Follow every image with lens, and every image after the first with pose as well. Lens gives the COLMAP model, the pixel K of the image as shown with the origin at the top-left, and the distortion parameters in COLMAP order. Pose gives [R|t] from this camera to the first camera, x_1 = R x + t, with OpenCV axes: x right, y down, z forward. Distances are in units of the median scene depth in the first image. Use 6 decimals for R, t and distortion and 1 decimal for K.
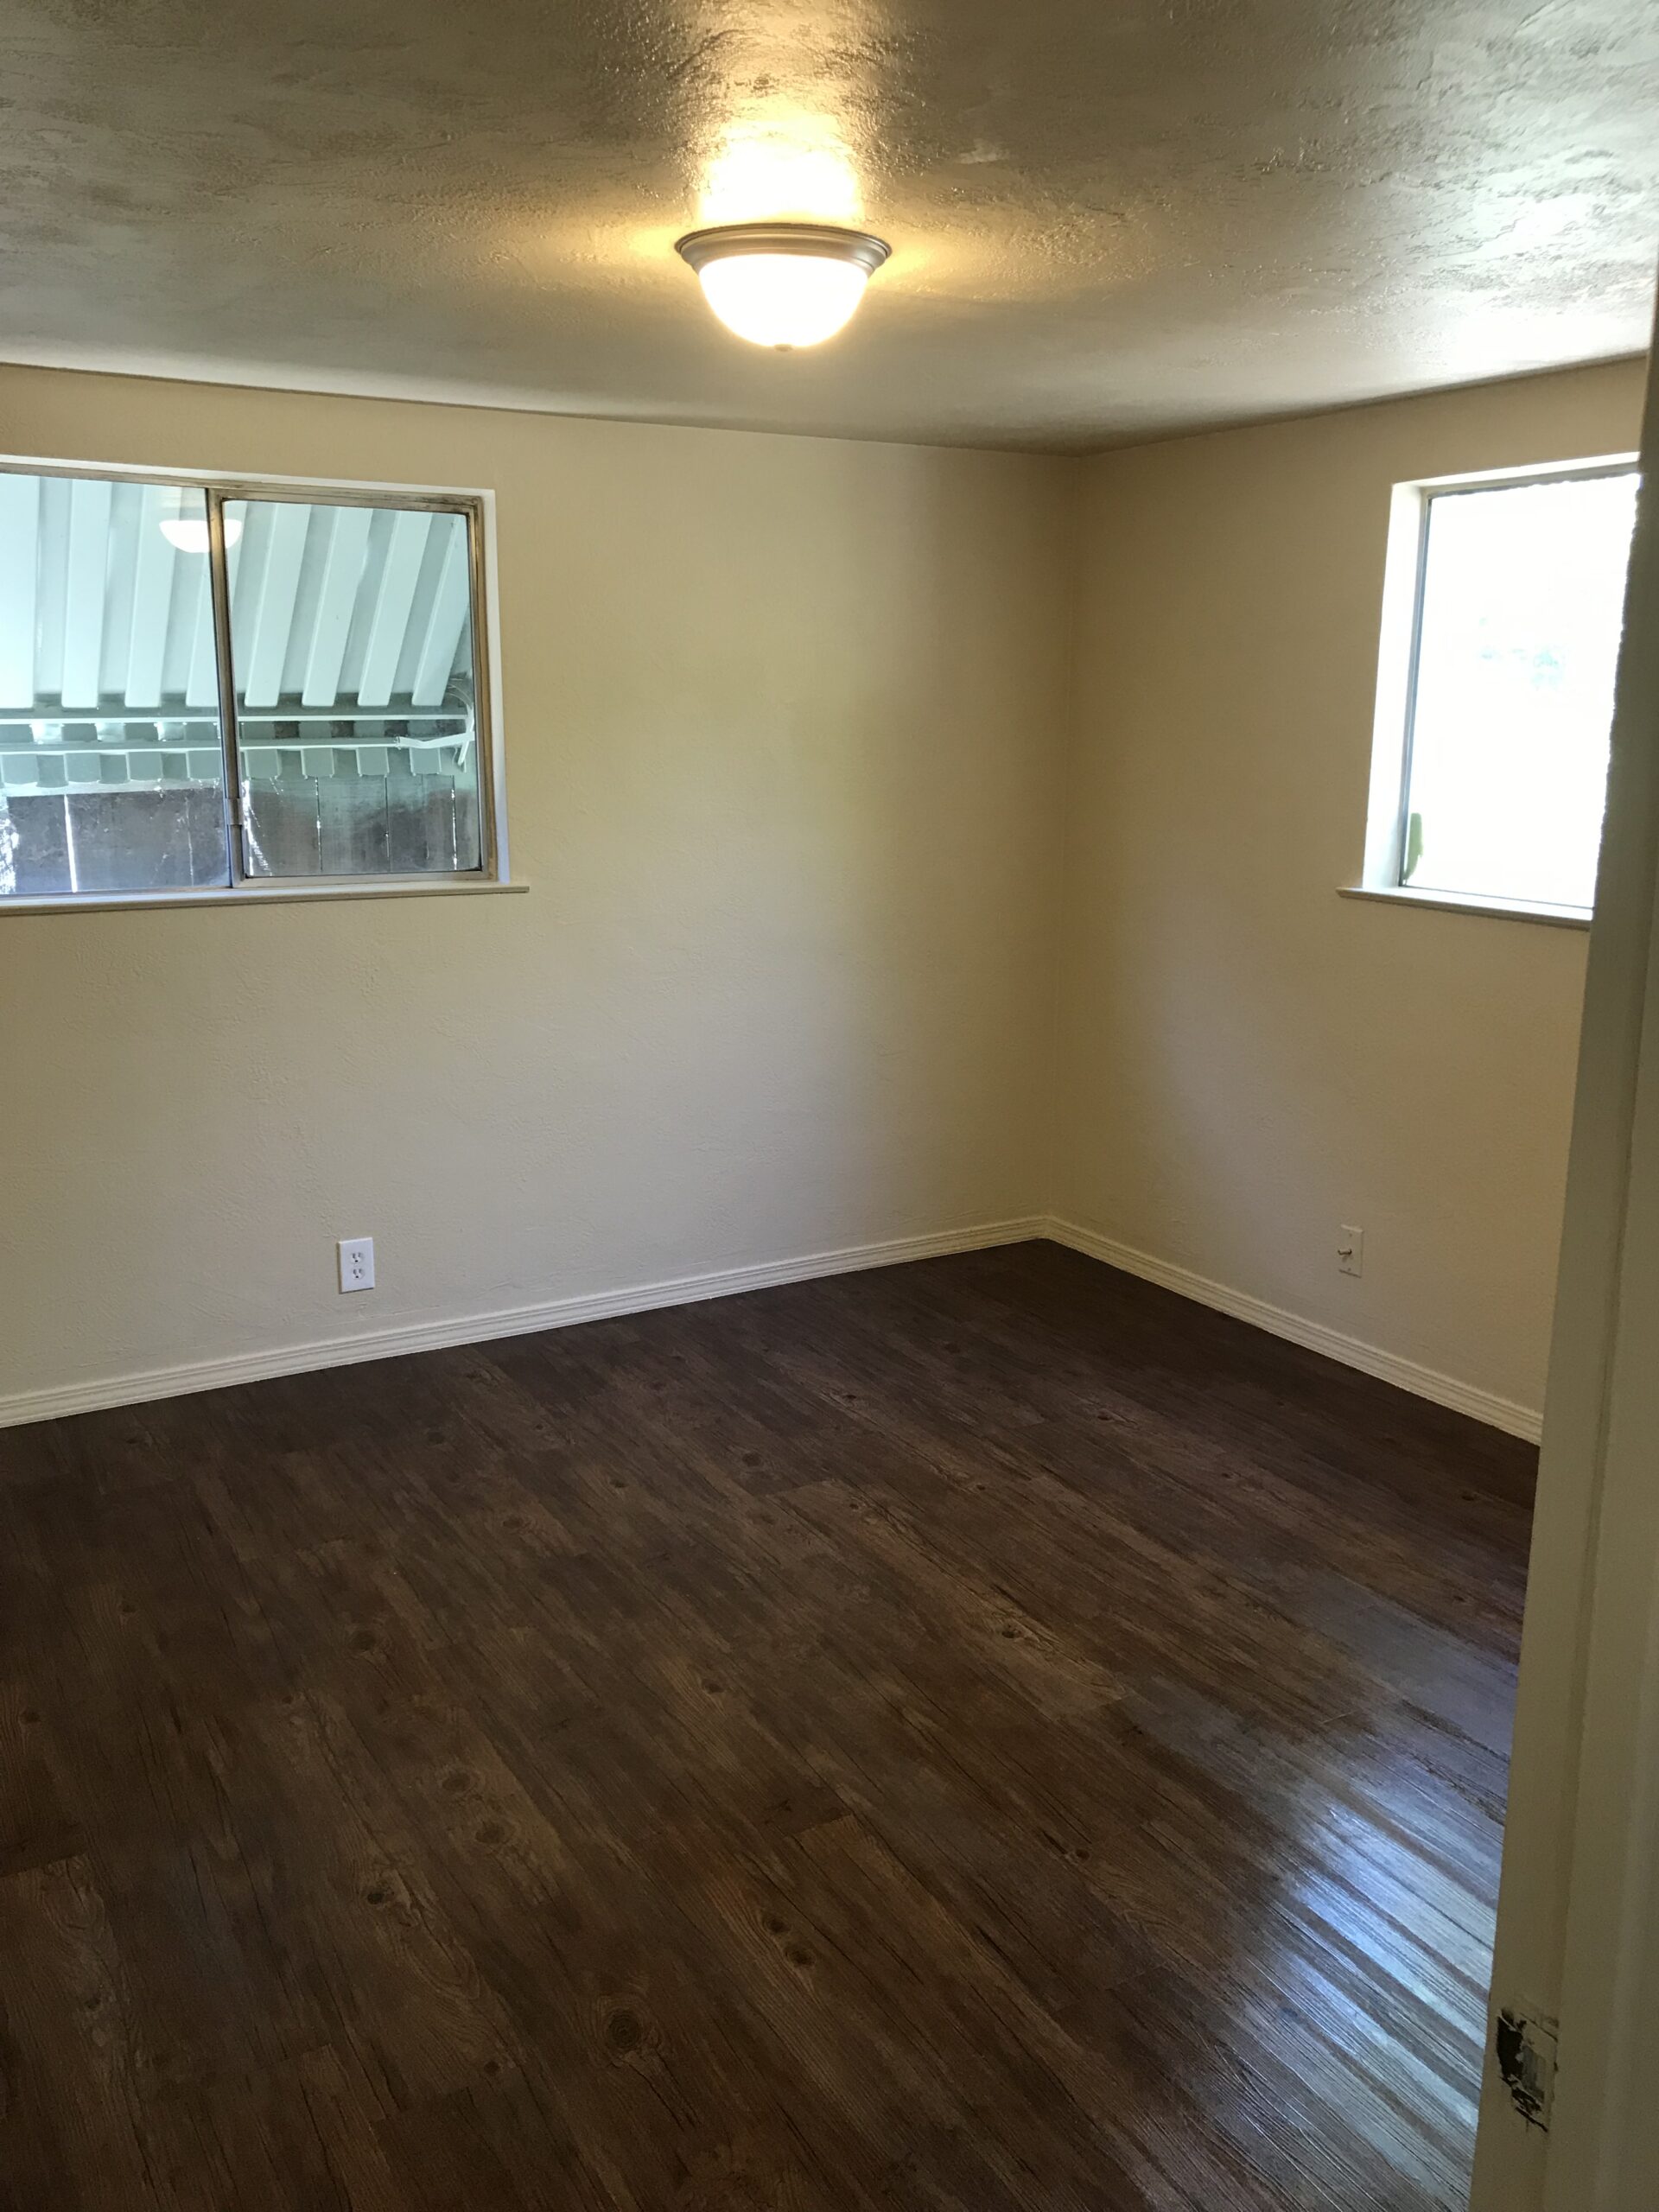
lens RADIAL K [[1801.7, 0, 826.3], [0, 1801.7, 1099.1], [0, 0, 1]] dist [0.023883, -0.014182]
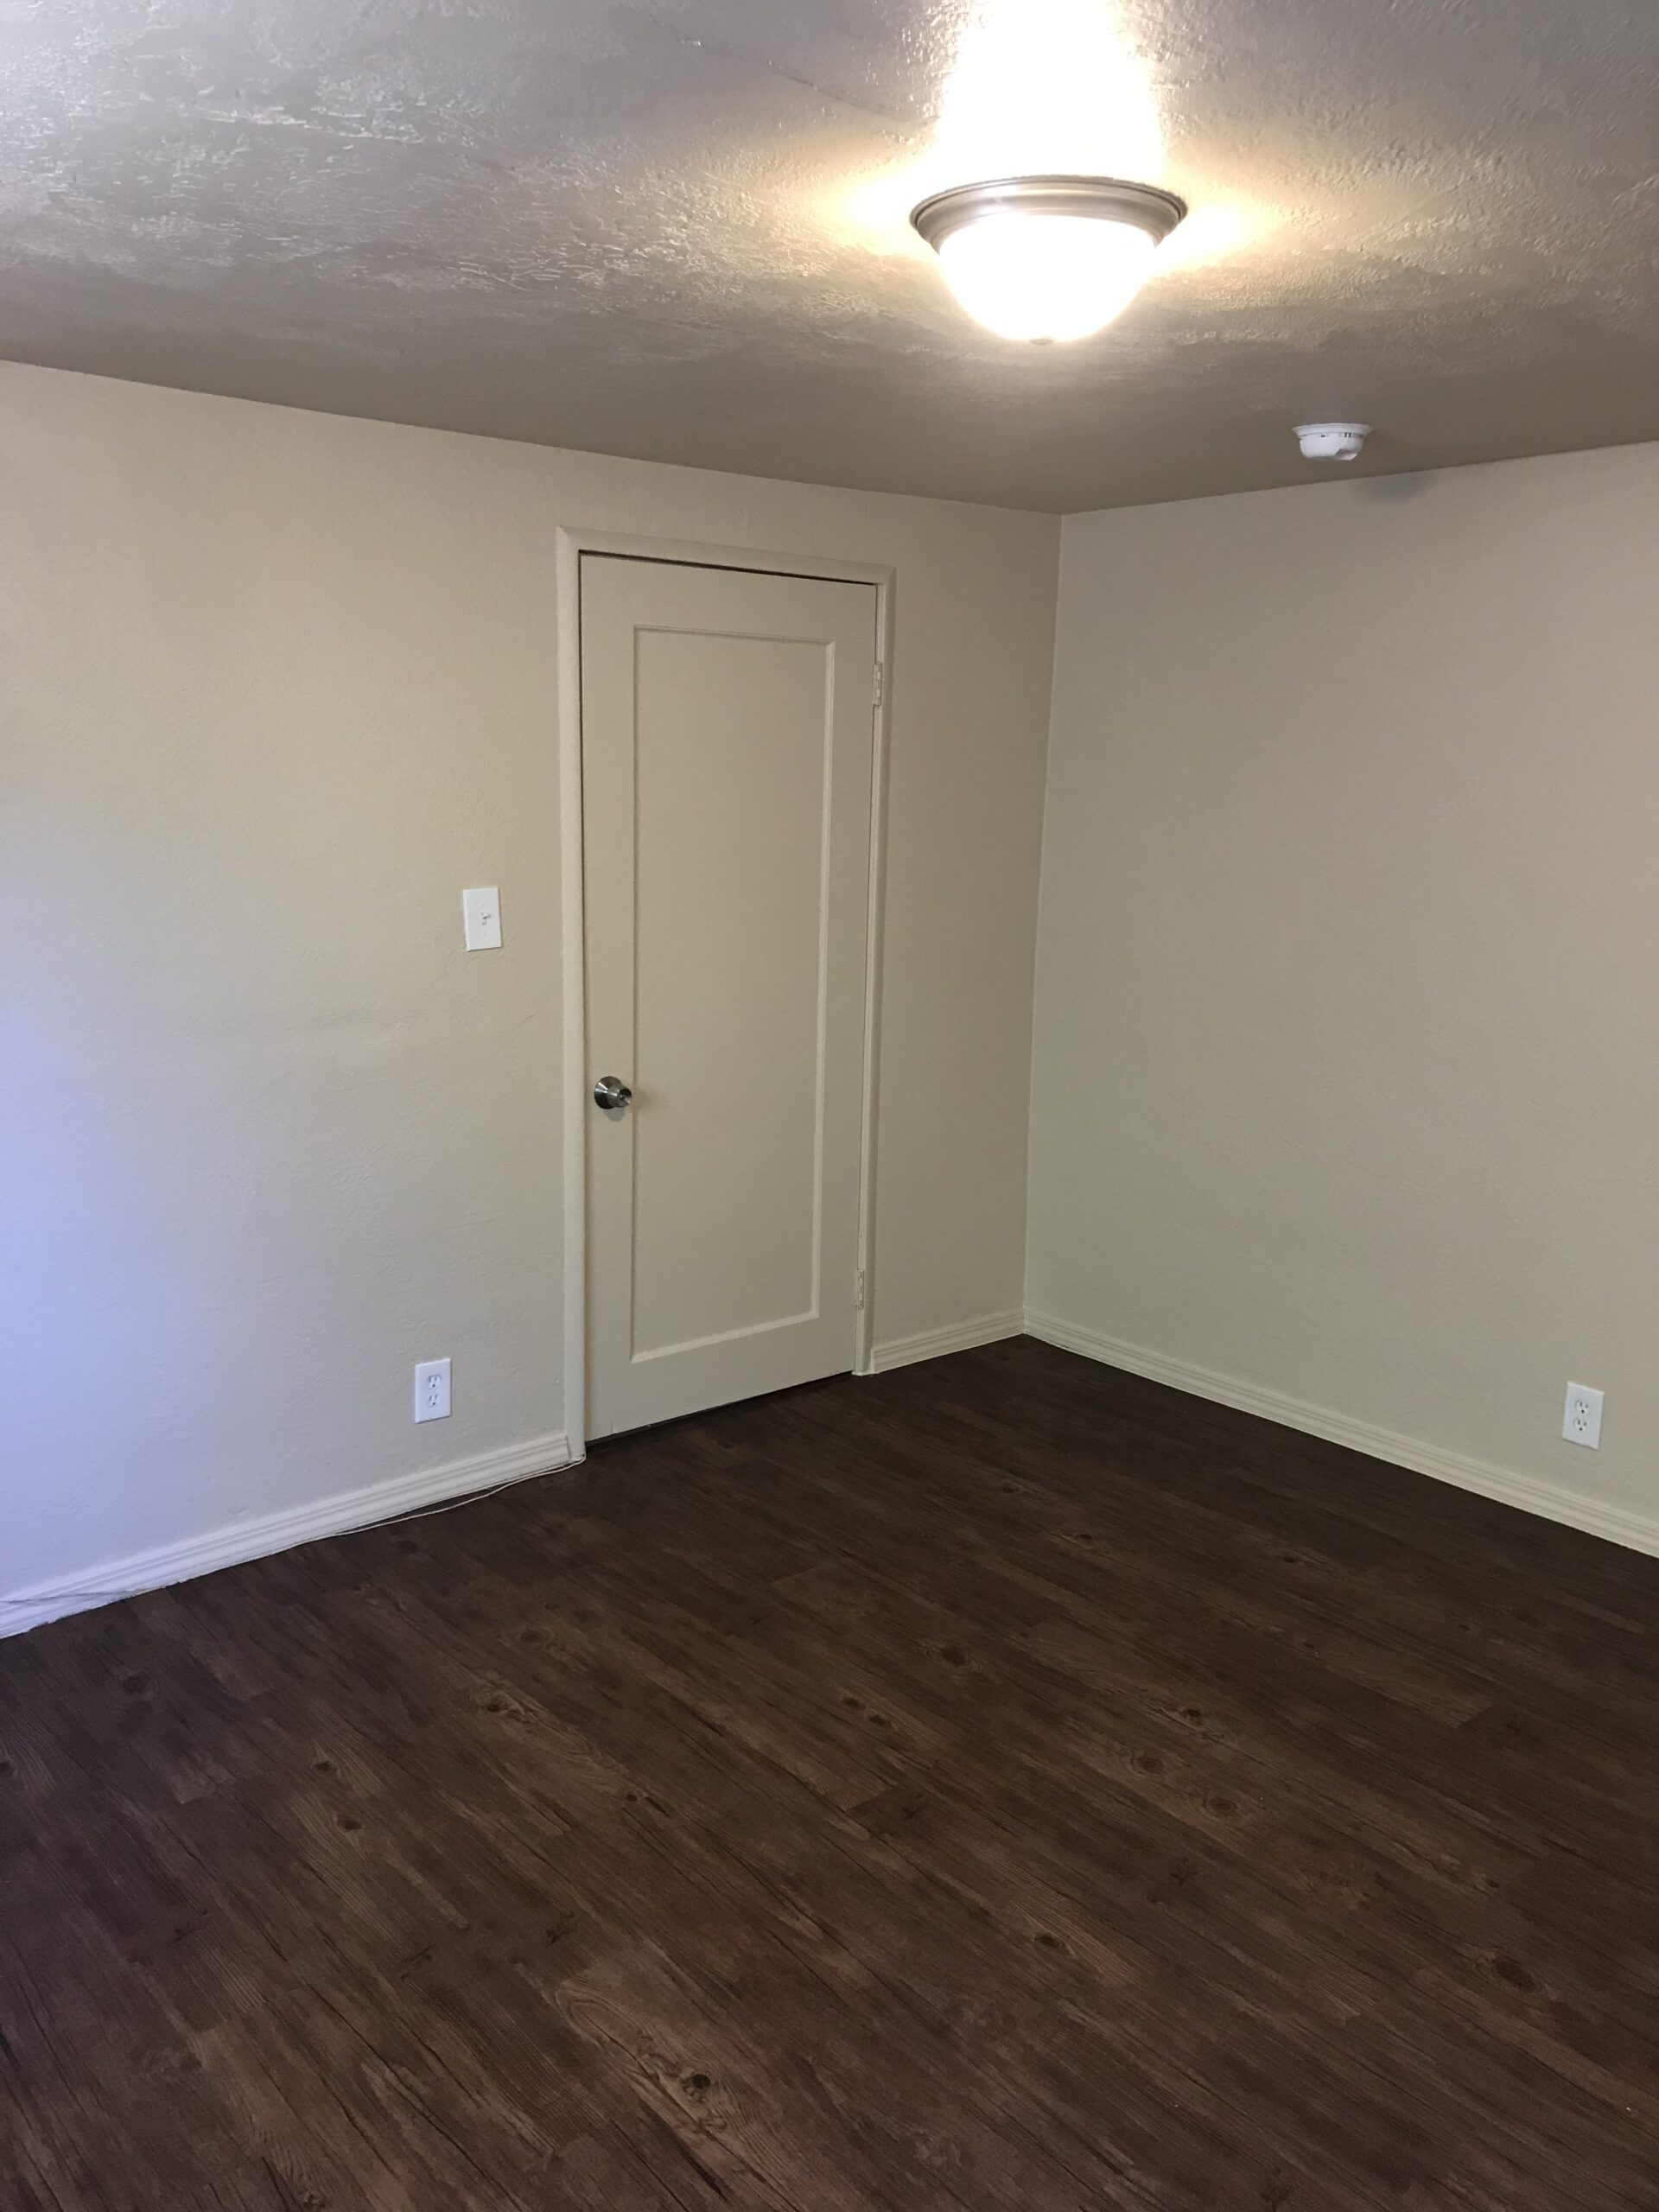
lens RADIAL K [[1801.7, 0, 826.8], [0, 1801.7, 1124.7], [0, 0, 1]] dist [0.023883, -0.014182]
pose [[-0.984247, 0.010927, -0.176463, 0.198200], [-0.063242, 0.910291, 0.409109, -0.387072], [0.165103, 0.413824, -0.895260, 1.699372]]
